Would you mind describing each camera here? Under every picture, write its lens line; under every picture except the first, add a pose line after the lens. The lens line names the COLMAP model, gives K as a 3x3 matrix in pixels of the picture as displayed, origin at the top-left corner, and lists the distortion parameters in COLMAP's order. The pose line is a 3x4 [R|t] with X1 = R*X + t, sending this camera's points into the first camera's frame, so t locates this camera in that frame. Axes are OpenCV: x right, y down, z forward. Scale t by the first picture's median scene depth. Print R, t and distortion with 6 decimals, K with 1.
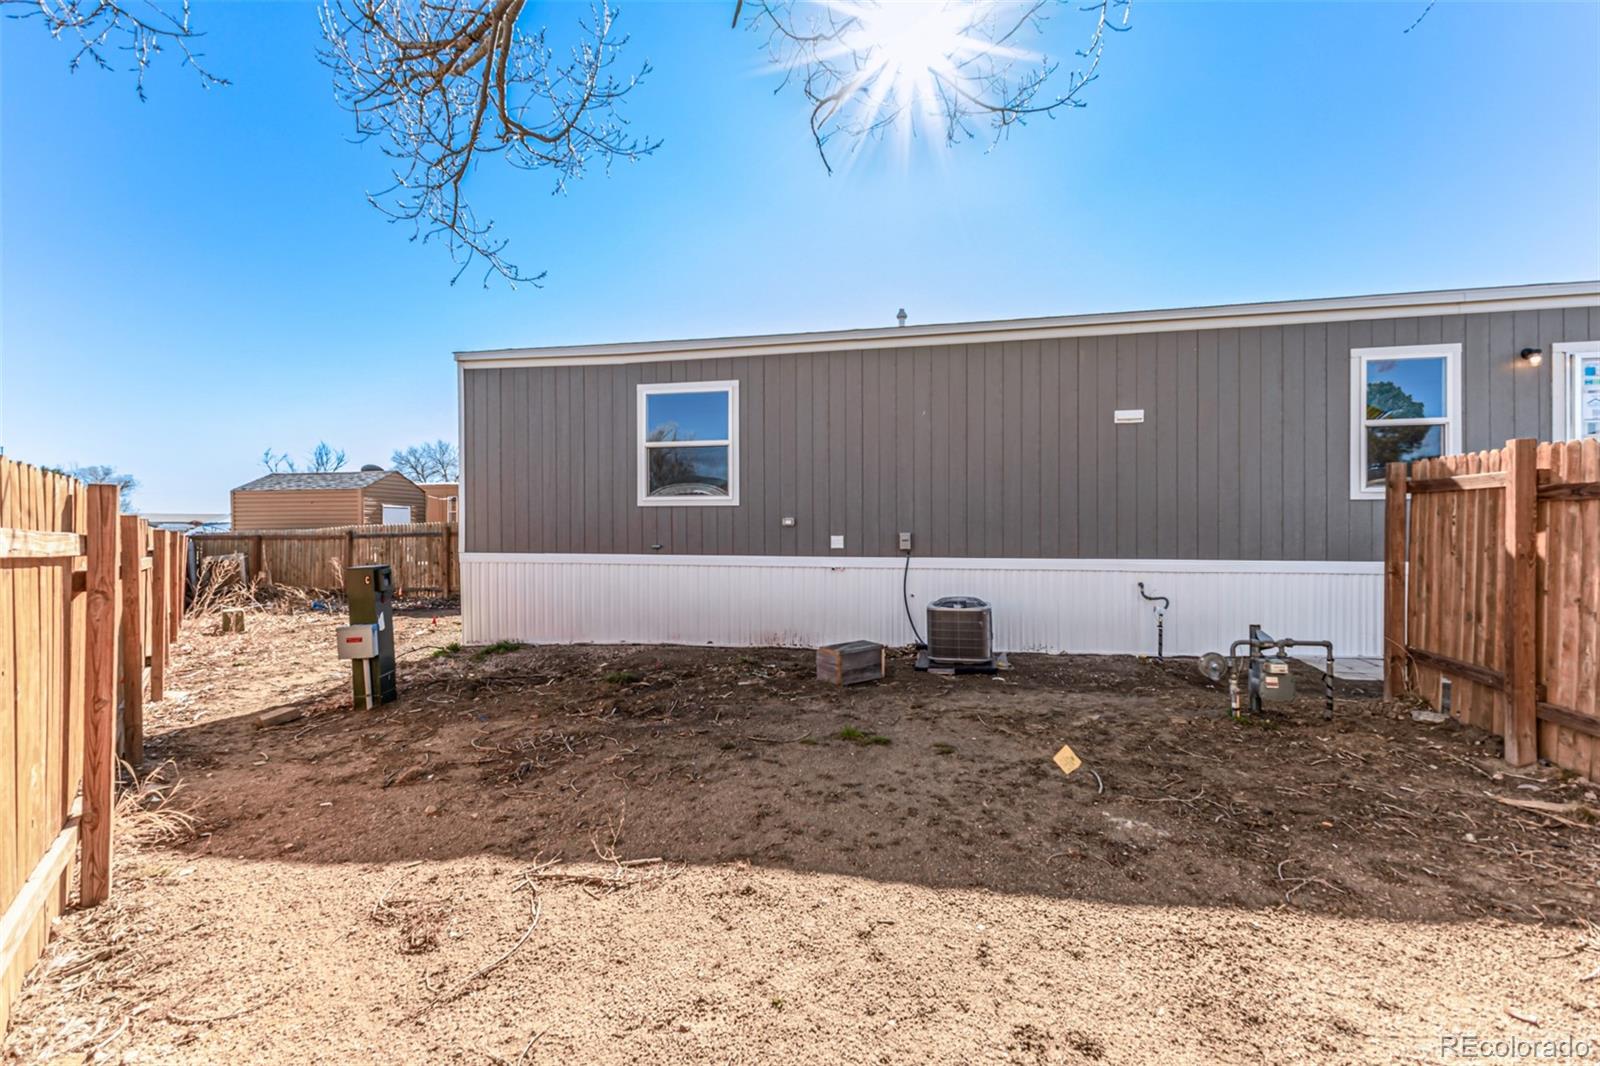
lens RADIAL K [[693.3, 0, 791.7], [0, 693.3, 526.4], [0, 0, 1]] dist [0.009793, -0.000093]
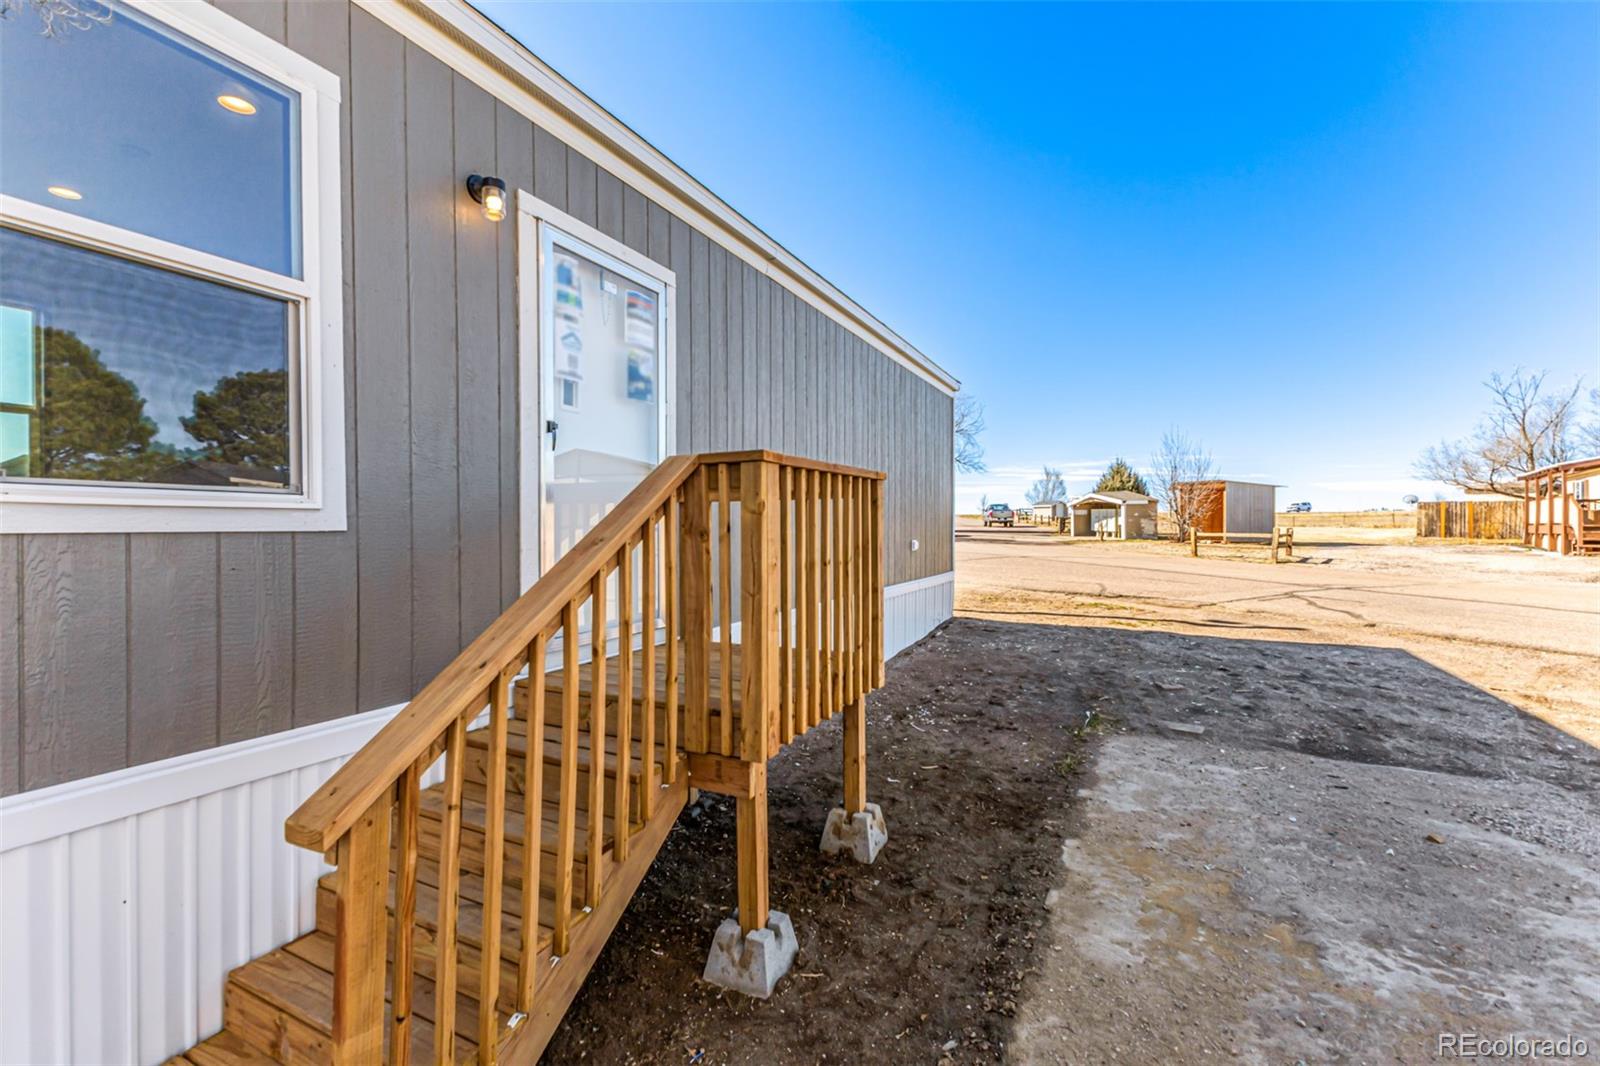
lens RADIAL K [[693.3, 0, 791.7], [0, 693.3, 526.4], [0, 0, 1]] dist [0.009793, -0.000093]
pose [[0.267525, -0.003896, 0.963543, 0.686257], [-0.004212, 0.999978, 0.005213, -0.043915], [-0.963542, -0.005453, 0.267503, 0.695878]]
